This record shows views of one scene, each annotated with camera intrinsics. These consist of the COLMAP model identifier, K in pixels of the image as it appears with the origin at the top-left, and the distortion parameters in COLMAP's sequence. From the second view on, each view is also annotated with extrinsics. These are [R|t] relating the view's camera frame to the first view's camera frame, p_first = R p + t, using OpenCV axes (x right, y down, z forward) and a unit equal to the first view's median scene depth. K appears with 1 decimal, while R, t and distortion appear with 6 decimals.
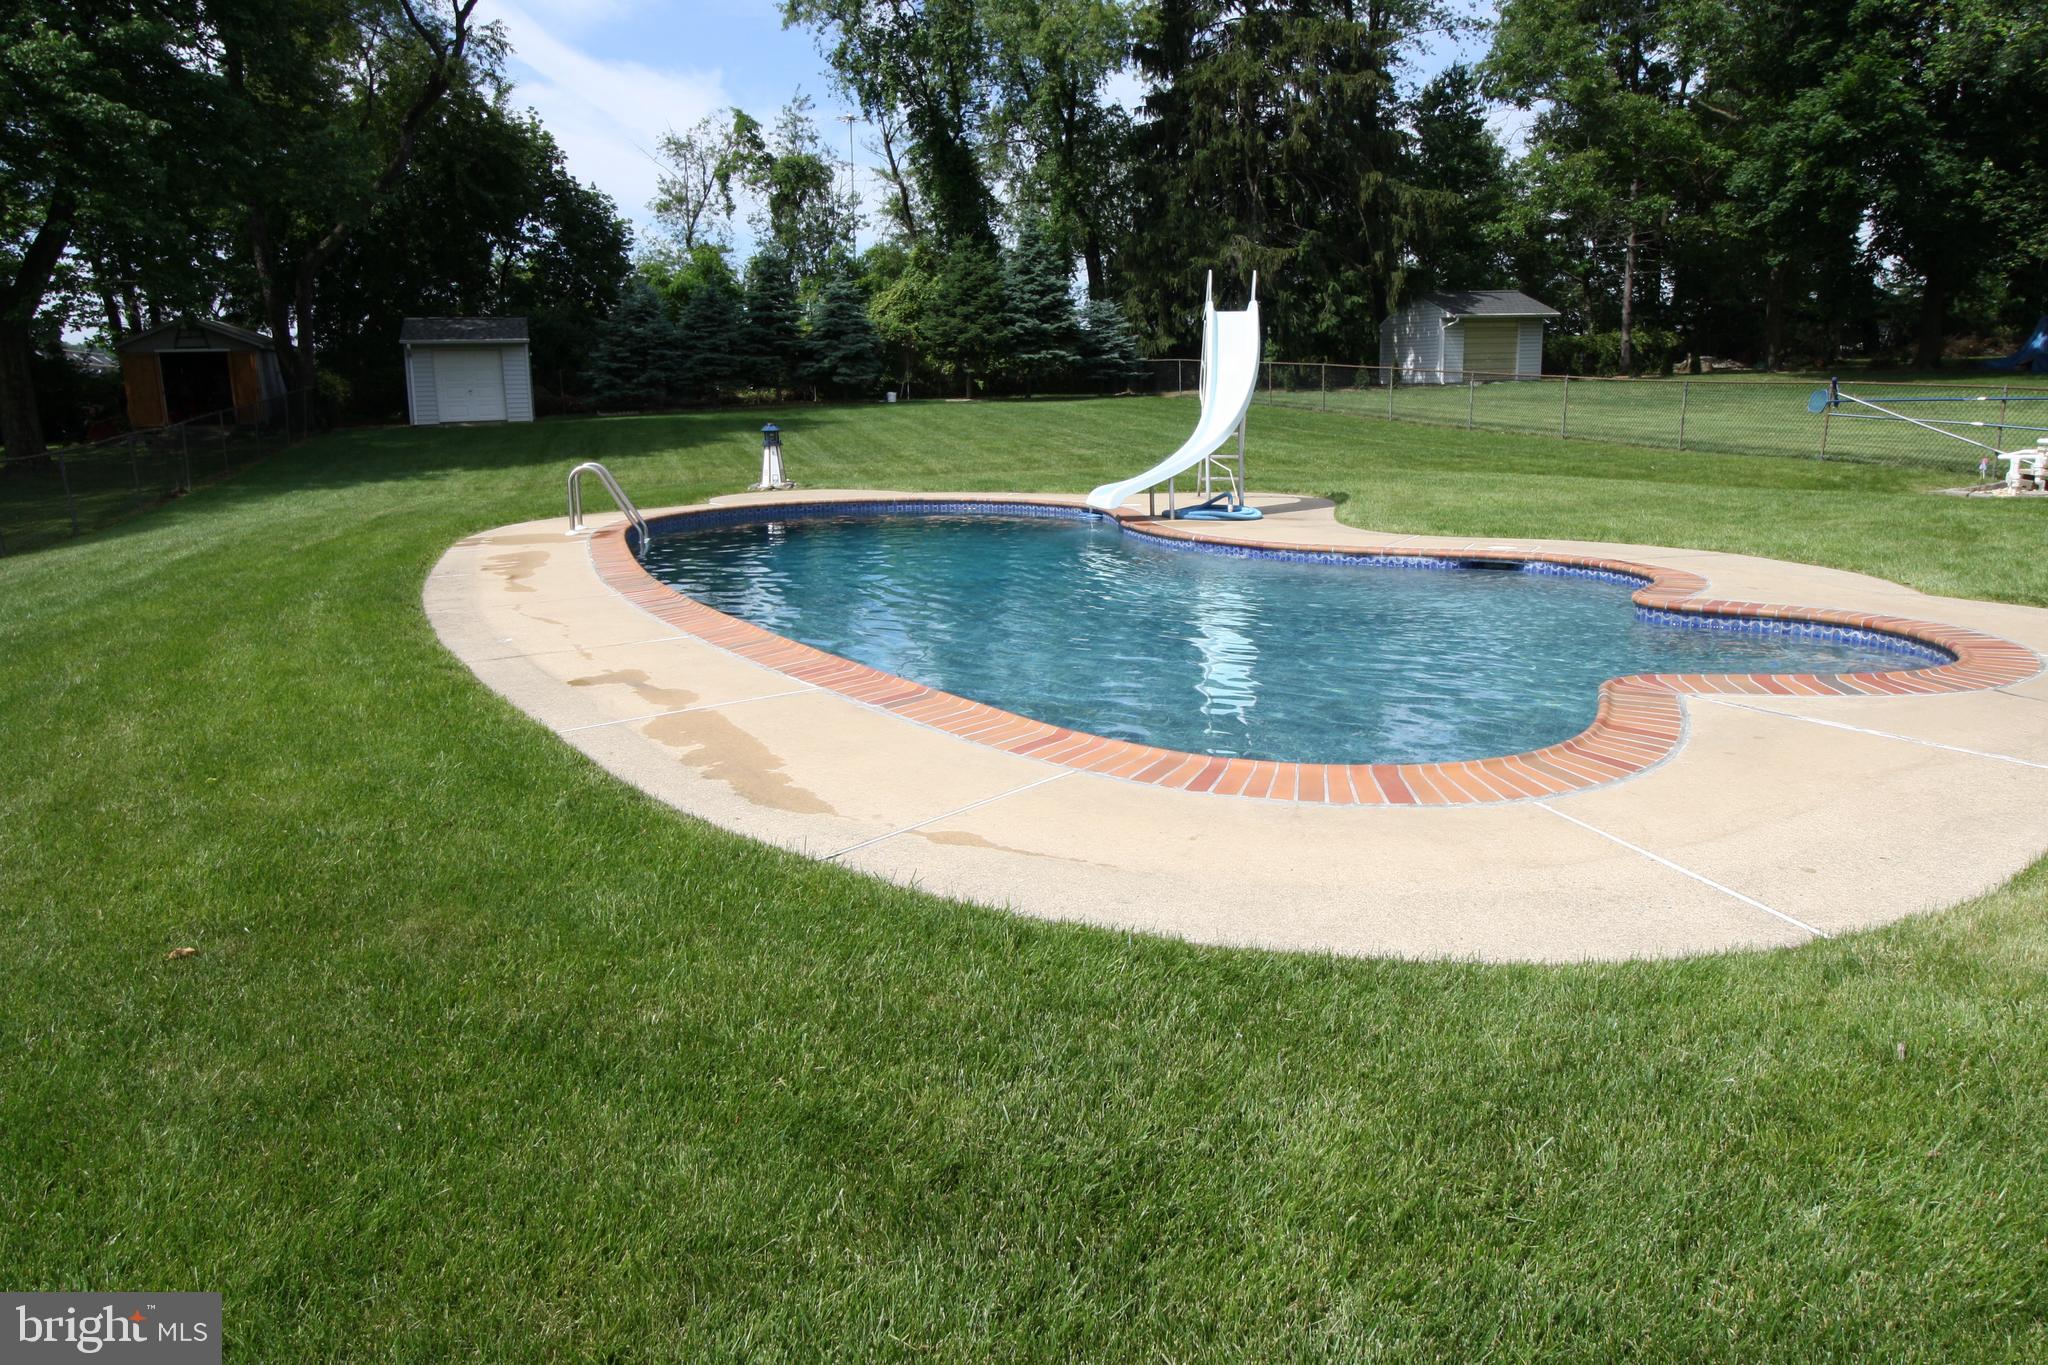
lens RADIAL K [[1481.1, 0, 1057.7], [0, 1481.1, 647.3], [0, 0, 1]] dist [0.013665, -0.009115]
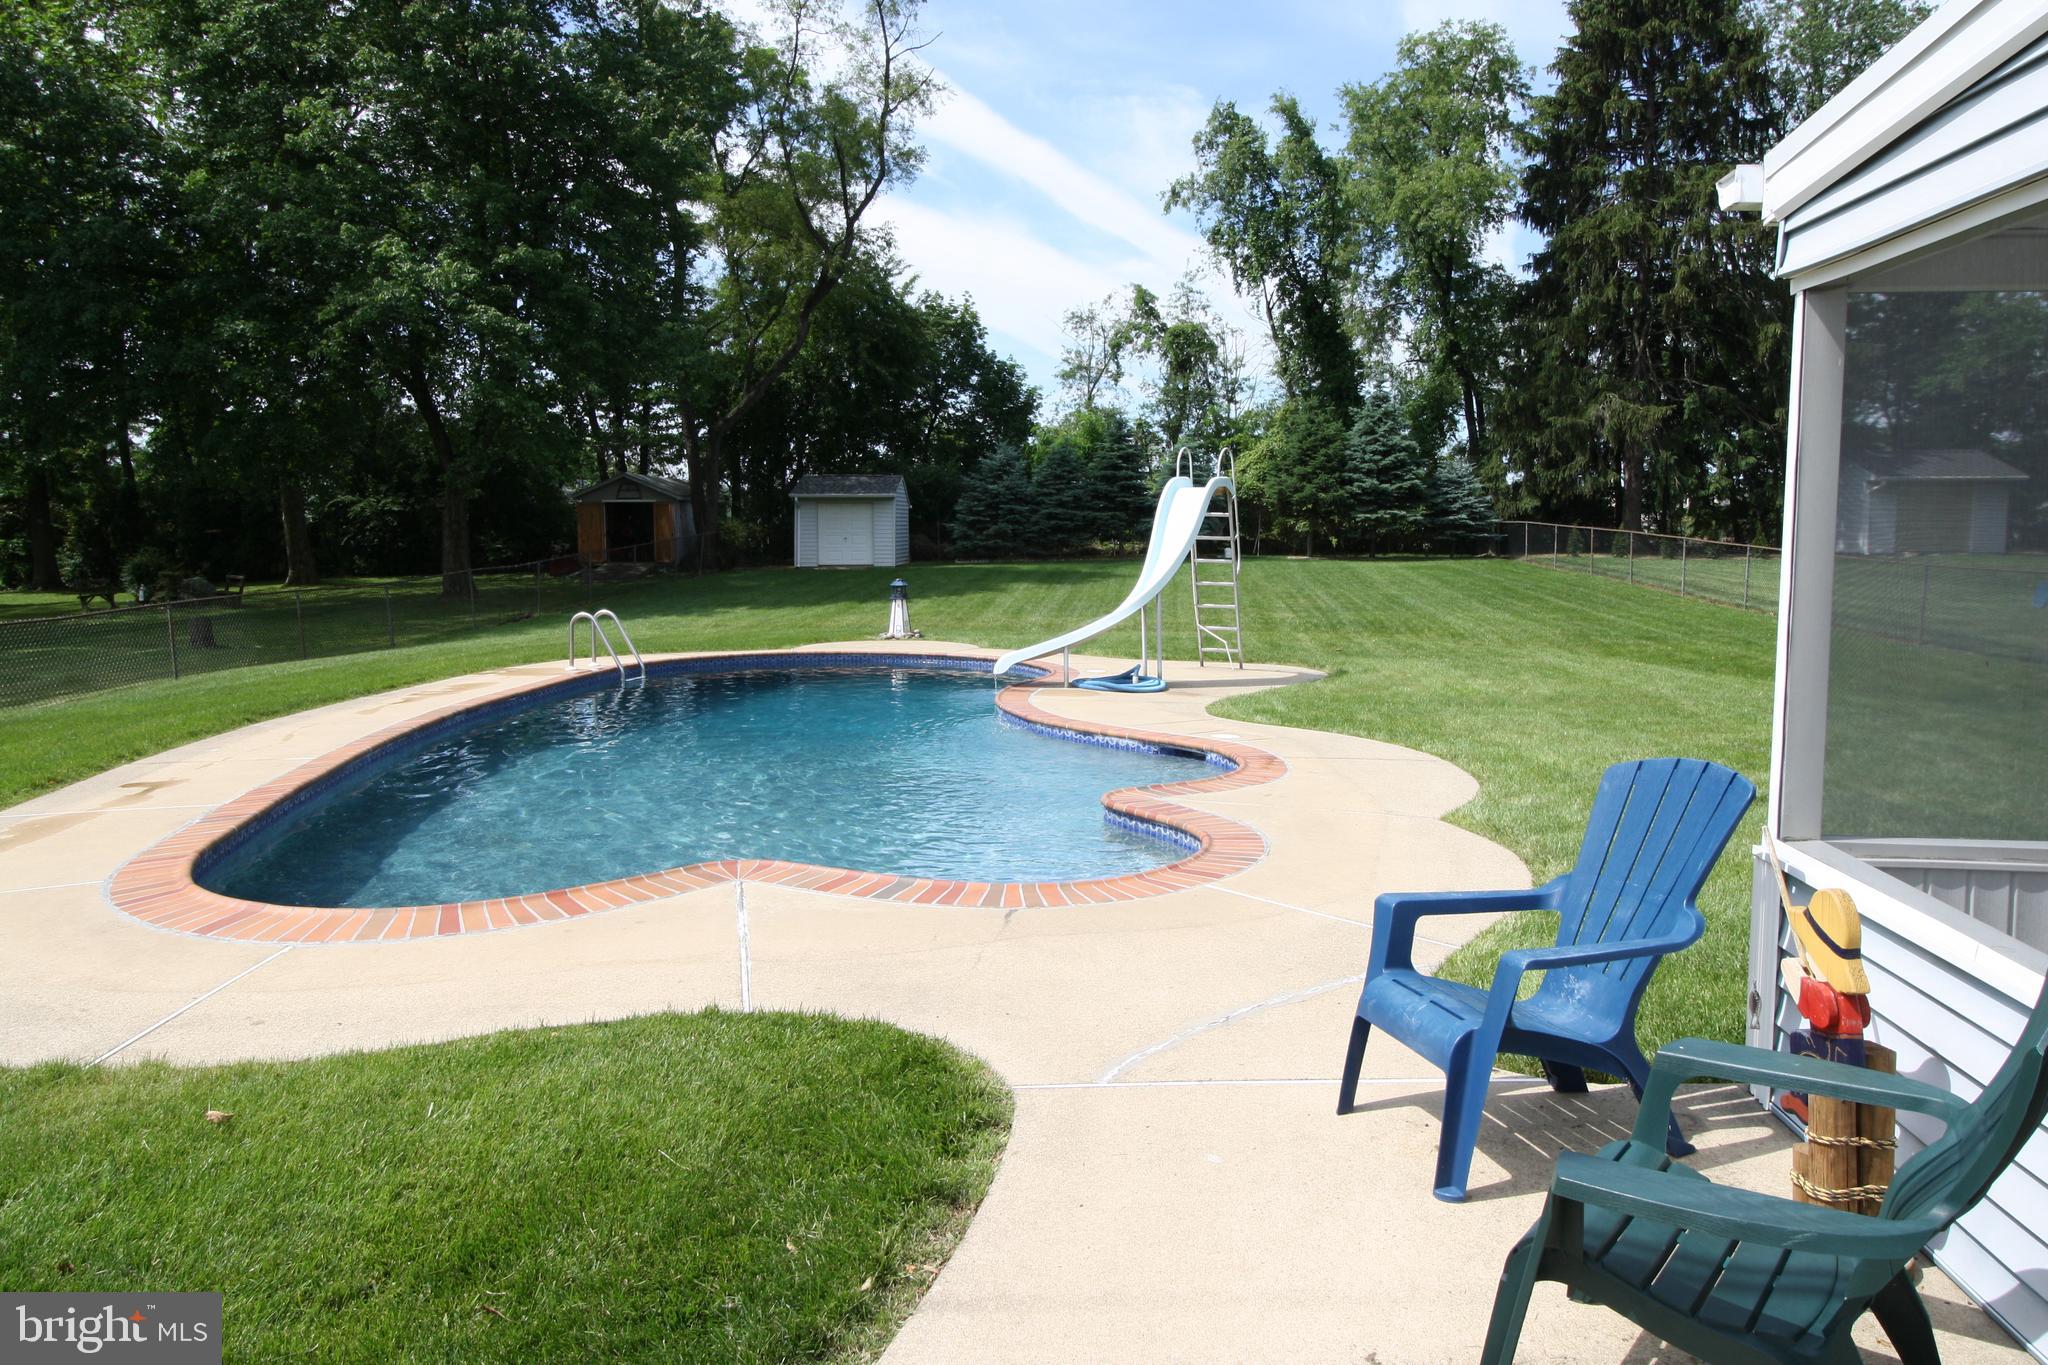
lens RADIAL K [[1481.1, 0, 1044.9], [0, 1481.1, 619.6], [0, 0, 1]] dist [0.013665, -0.009115]
pose [[0.927468, 0.043126, -0.371407, 0.150621], [-0.086315, 0.991191, -0.100449, -0.010022], [0.363803, 0.125222, 0.923021, 0.018353]]
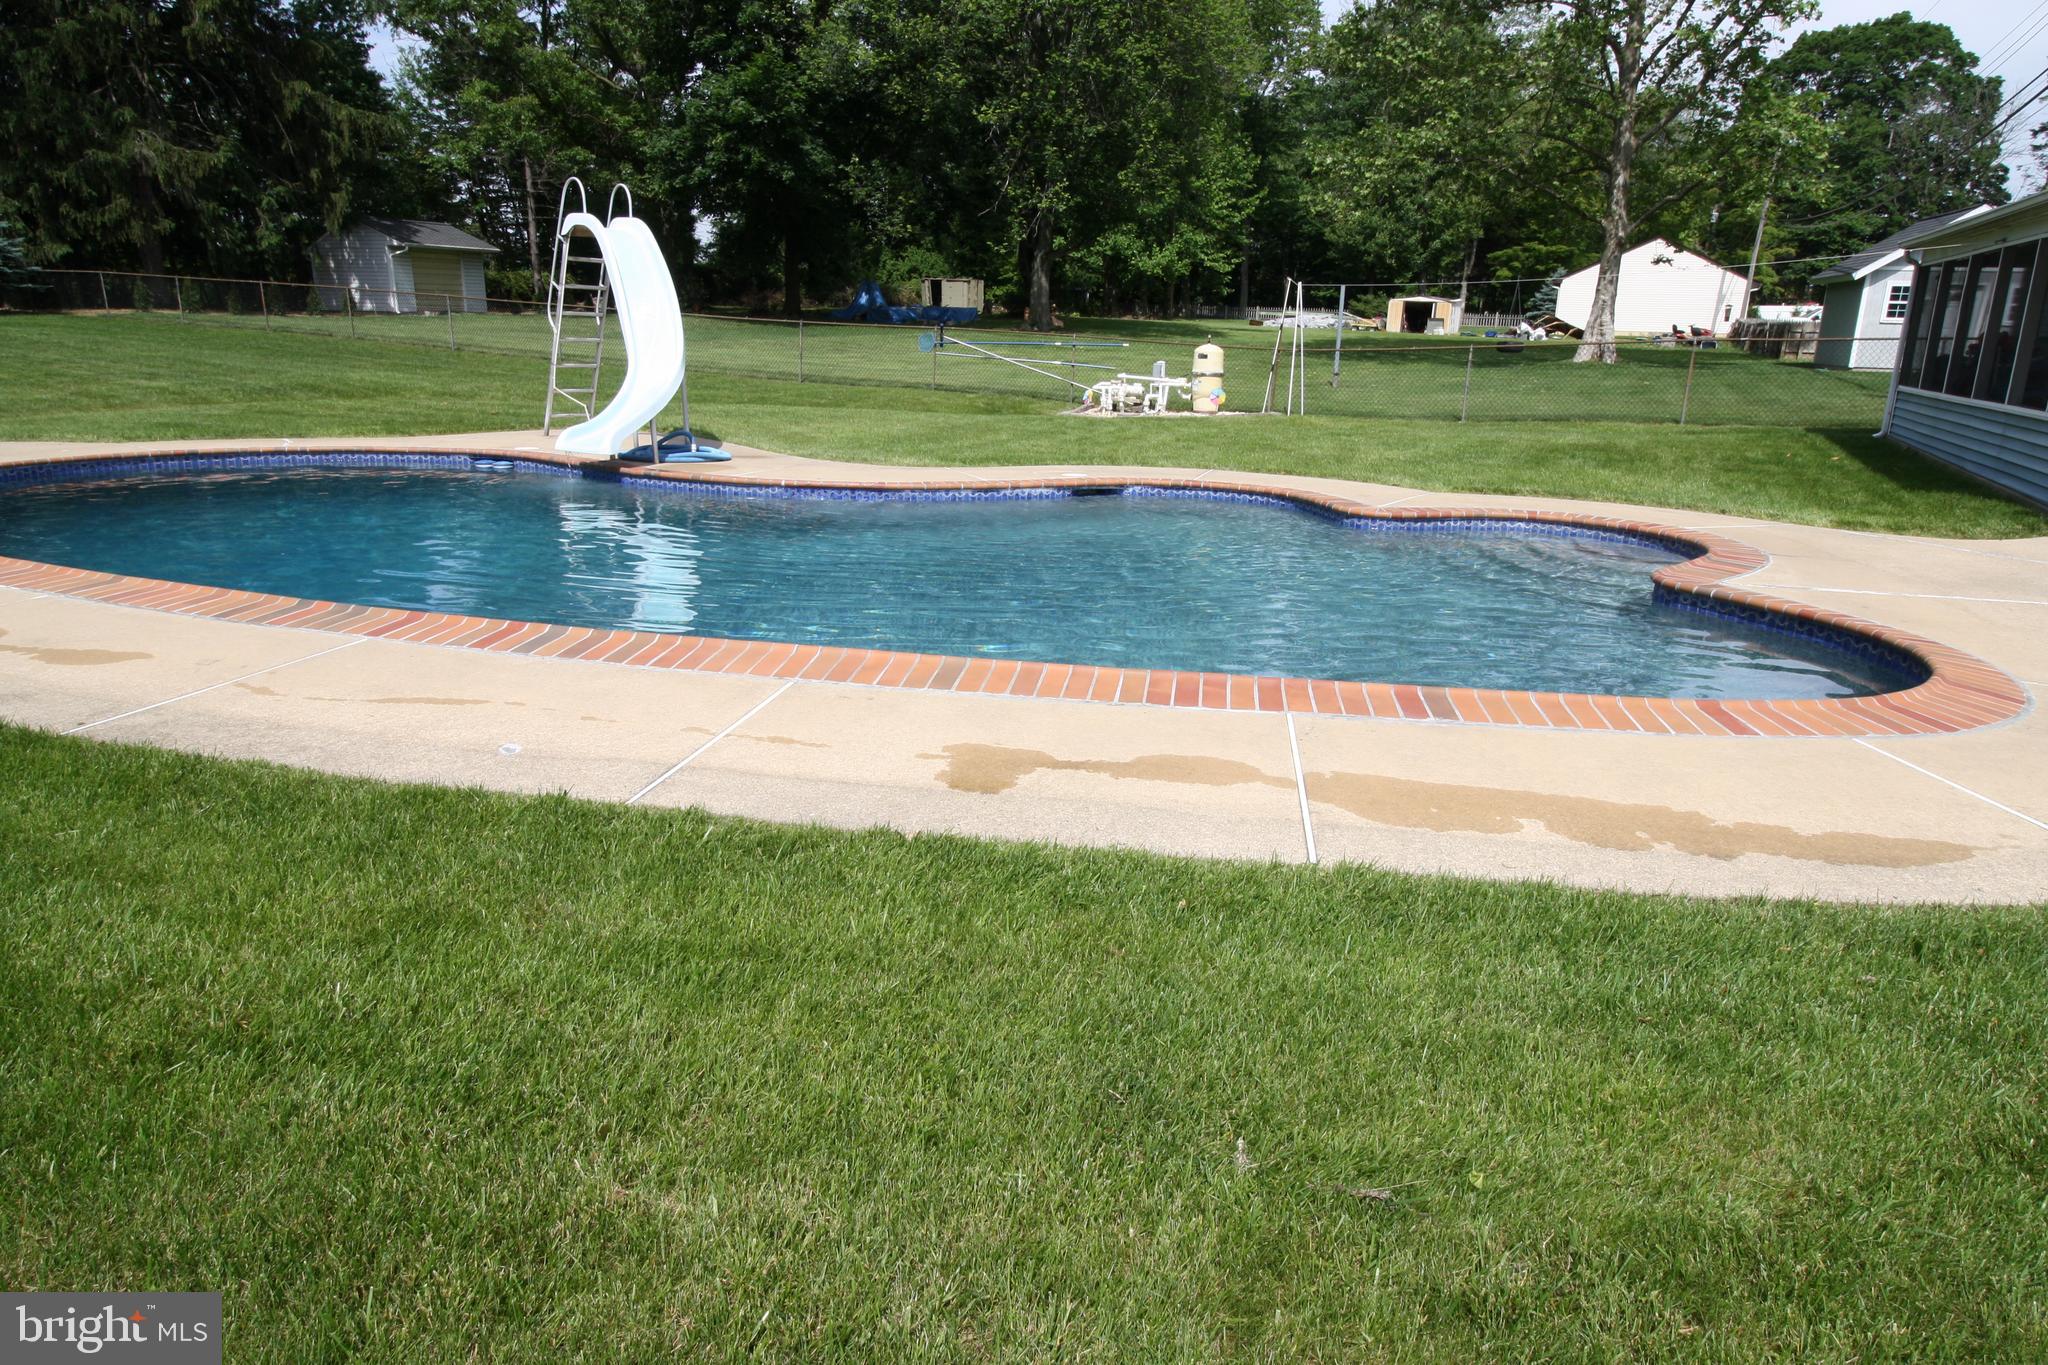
lens RADIAL K [[1240.8, 0, 1054.2], [0, 1240.8, 659.7], [0, 0, 1]] dist [0.007633, -0.010683]
pose [[0.654742, -0.166400, 0.737308, -0.120985], [0.098875, 0.985940, 0.134709, -0.016697], [-0.749357, -0.015298, 0.661989, 0.114984]]
